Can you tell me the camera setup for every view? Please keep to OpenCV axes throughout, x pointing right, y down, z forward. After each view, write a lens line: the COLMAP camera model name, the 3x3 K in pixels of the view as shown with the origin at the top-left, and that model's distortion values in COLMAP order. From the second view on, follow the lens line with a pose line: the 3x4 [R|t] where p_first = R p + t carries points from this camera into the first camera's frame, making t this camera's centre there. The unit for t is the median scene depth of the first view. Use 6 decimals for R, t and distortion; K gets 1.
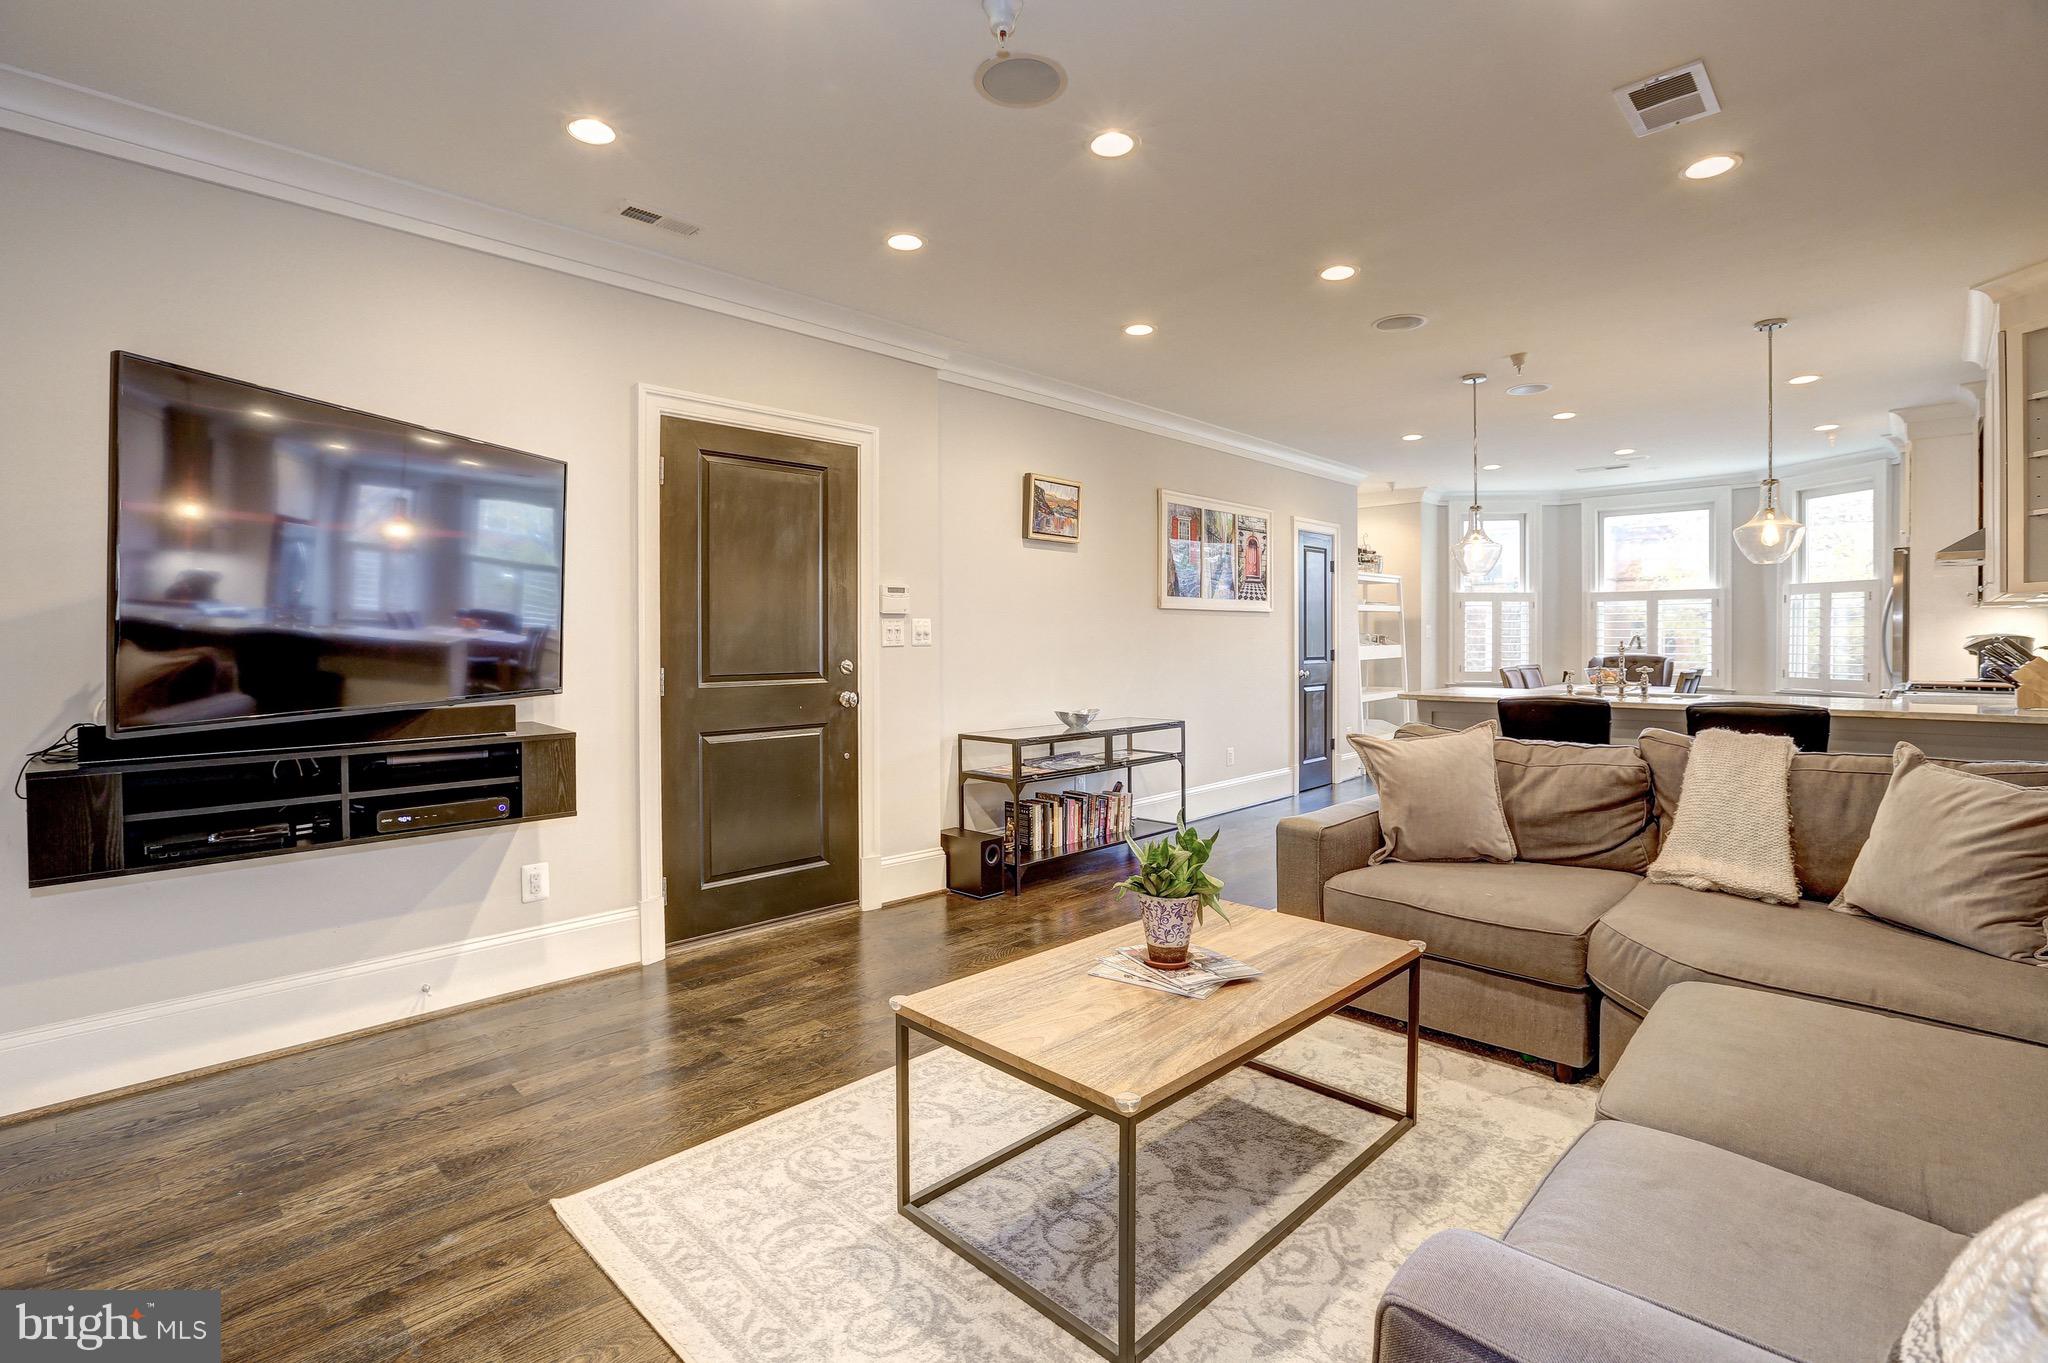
lens RADIAL K [[932.3, 0, 1013.4], [0, 932.3, 645.1], [0, 0, 1]] dist [-0.036563, 0.006277]
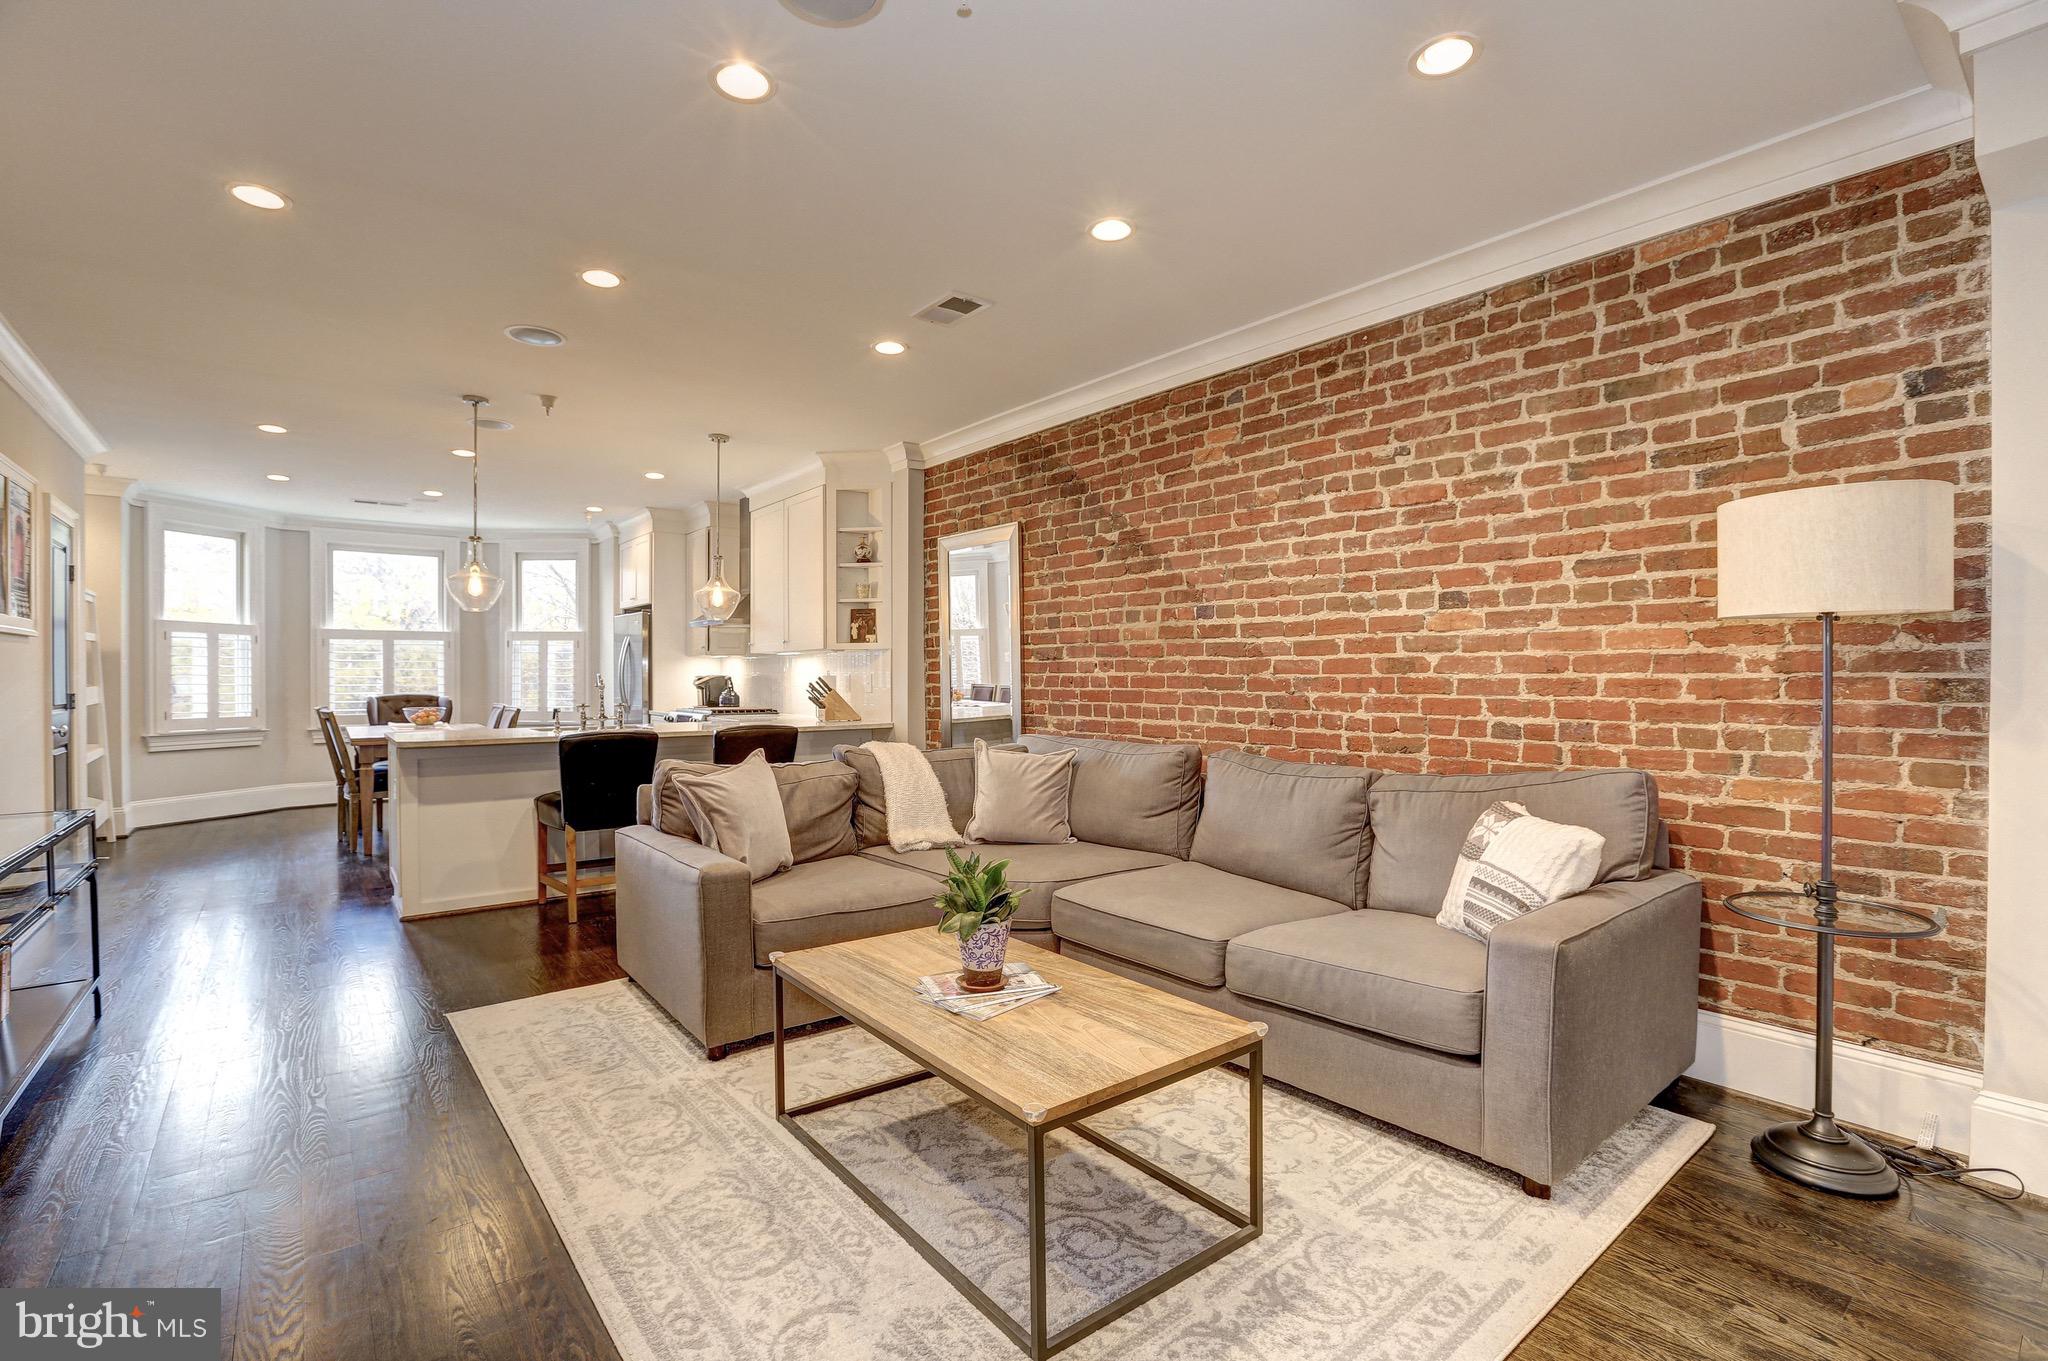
lens RADIAL K [[932.3, 0, 1000.1], [0, 932.3, 681.6], [0, 0, 1]] dist [-0.036563, 0.006277]
pose [[0.125045, -0.003541, 0.992145, -0.231486], [0.007642, 0.999967, 0.002606, -0.000944], [-0.992122, 0.007256, 0.125068, 0.225844]]
